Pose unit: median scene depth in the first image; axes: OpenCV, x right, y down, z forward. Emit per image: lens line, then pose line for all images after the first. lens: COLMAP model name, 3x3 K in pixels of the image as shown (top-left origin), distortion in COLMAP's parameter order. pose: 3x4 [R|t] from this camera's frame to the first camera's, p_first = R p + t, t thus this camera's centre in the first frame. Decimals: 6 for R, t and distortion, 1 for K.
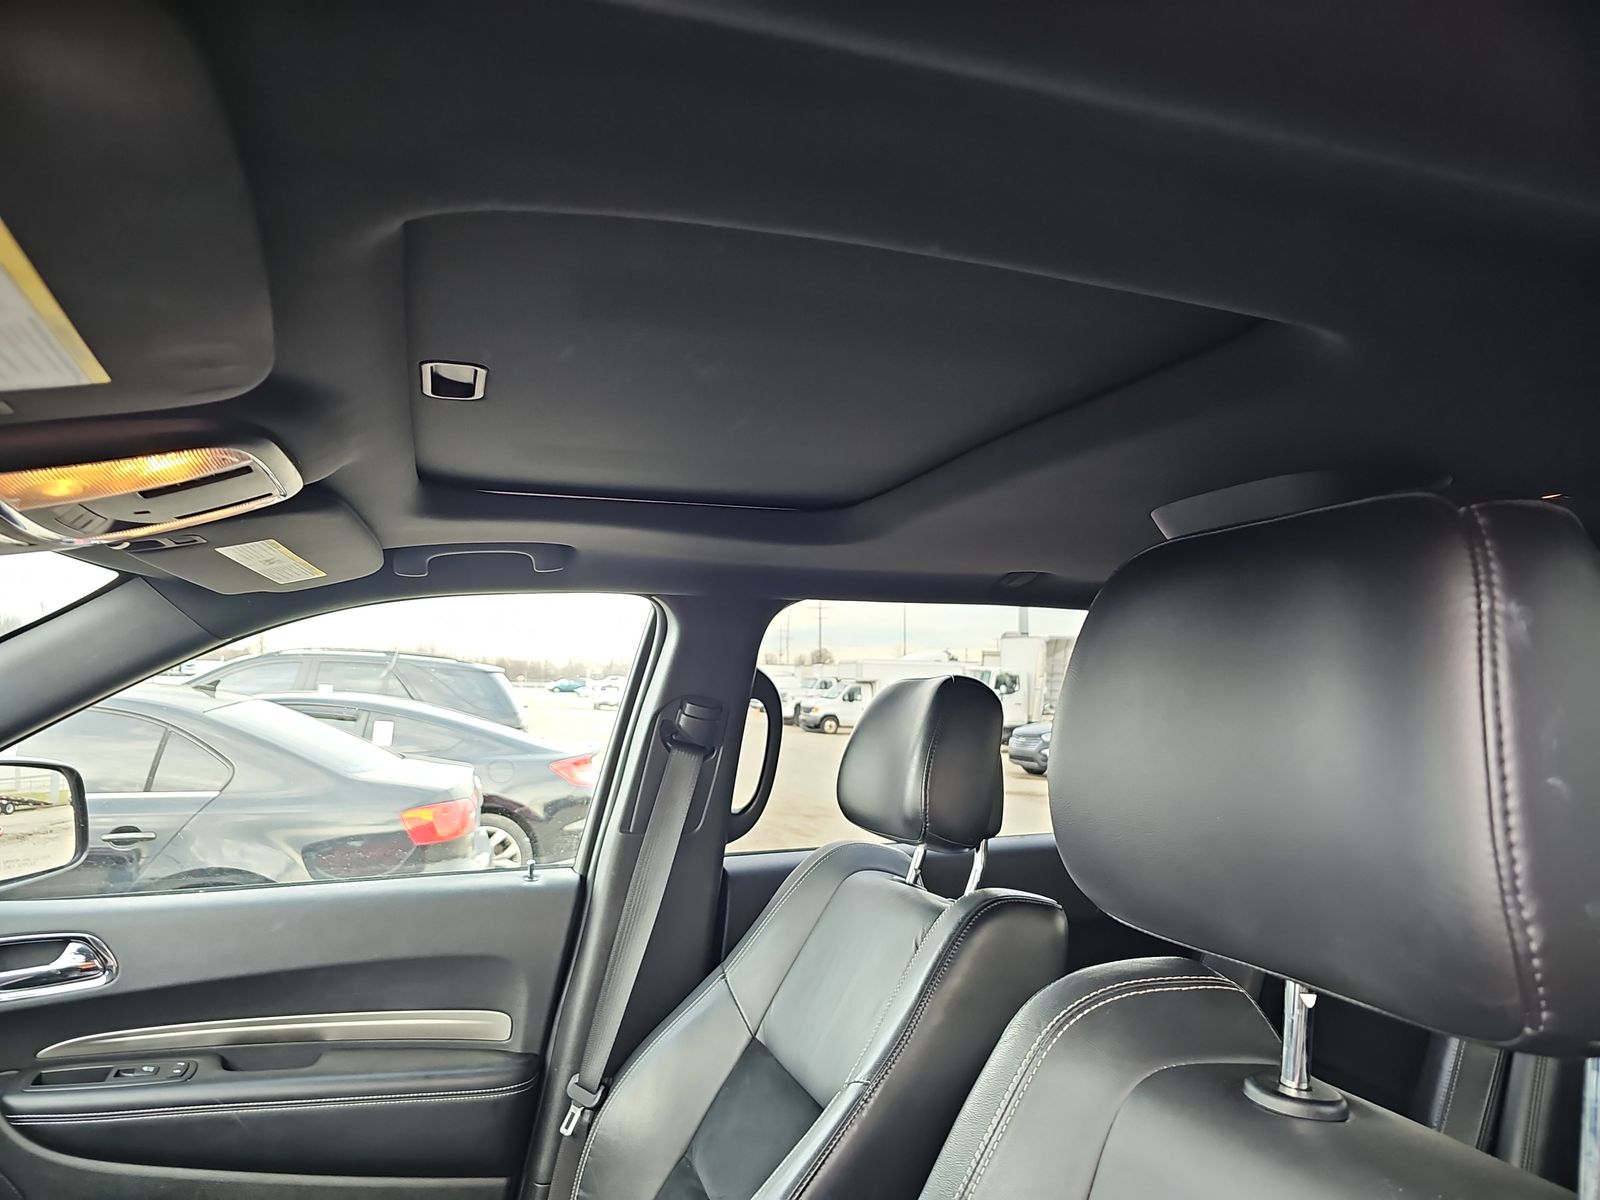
lens RADIAL K [[1029.9, 0, 789.6], [0, 1029.9, 601.1], [0, 0, 1]] dist [0.009004, -0.003620]
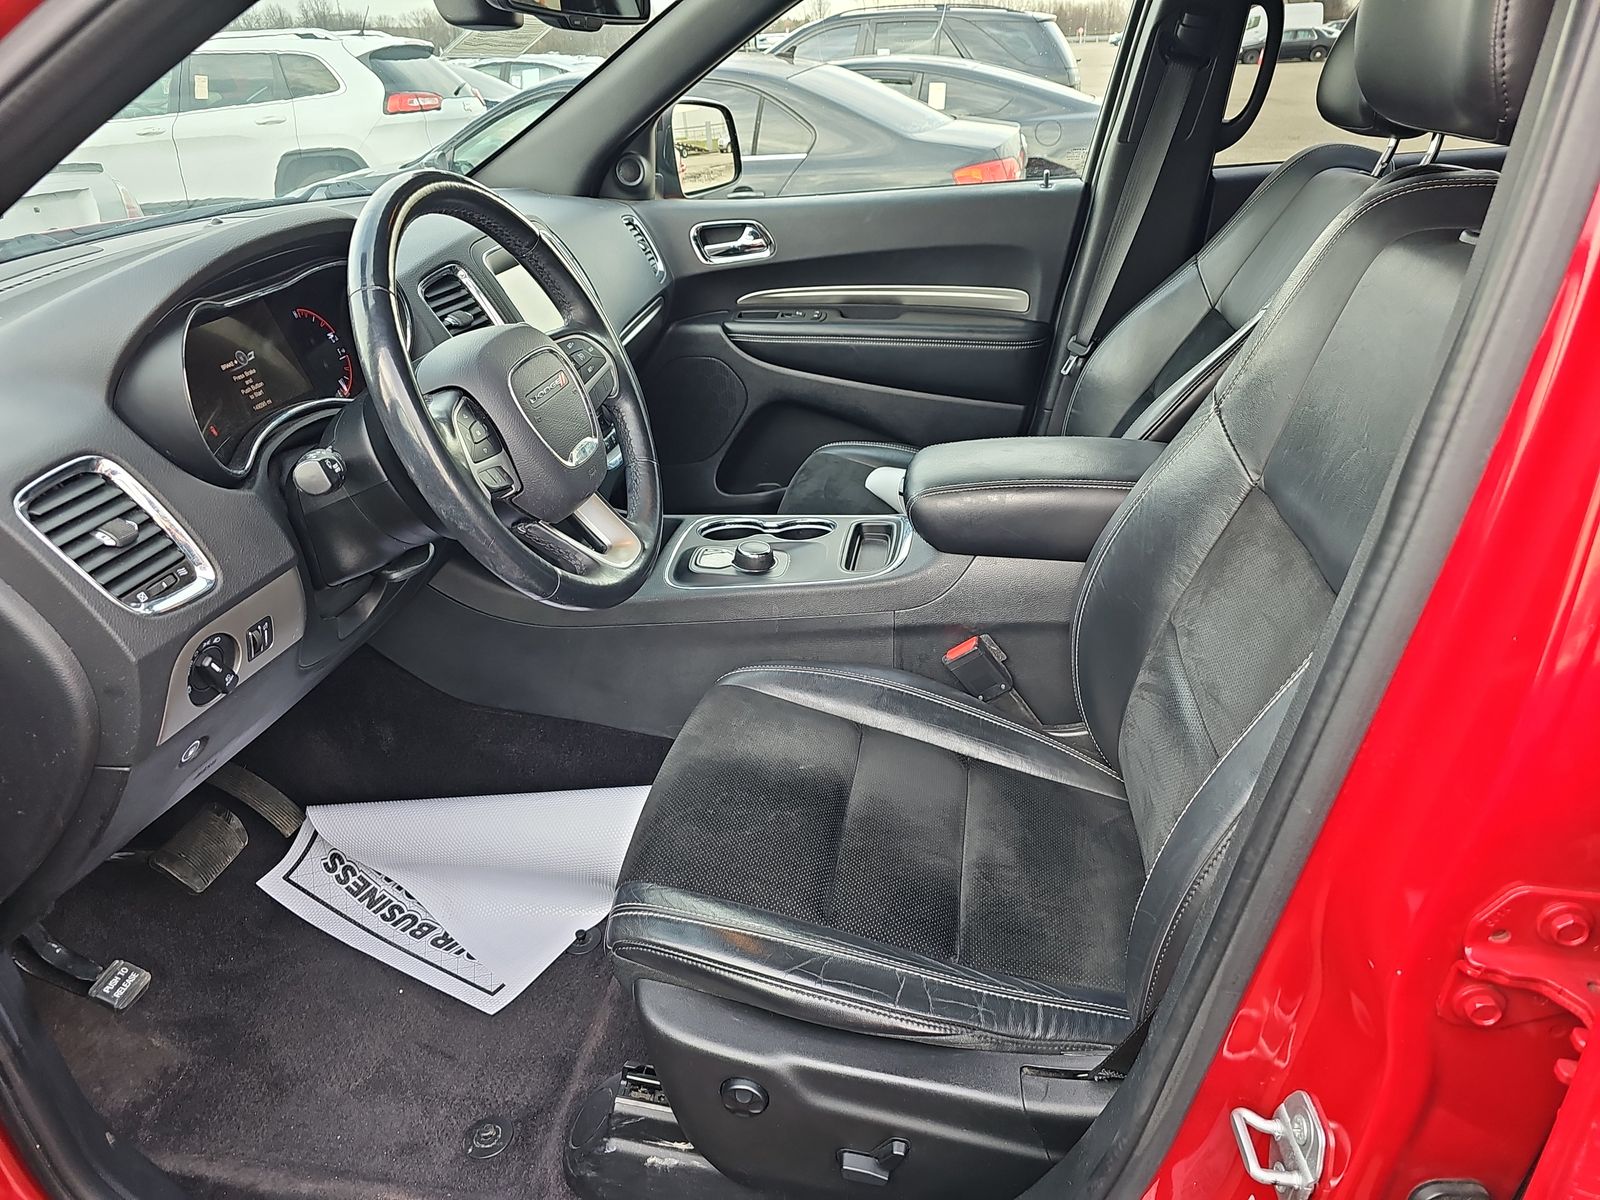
lens RADIAL K [[1029.9, 0, 799.1], [0, 1029.9, 604.9], [0, 0, 1]] dist [0.009004, -0.003620]
pose [[0.879520, 0.168827, -0.444907, 0.131871], [0.103151, 0.845081, 0.524594, 0.009489], [0.464548, -0.507283, 0.725851, -0.317635]]
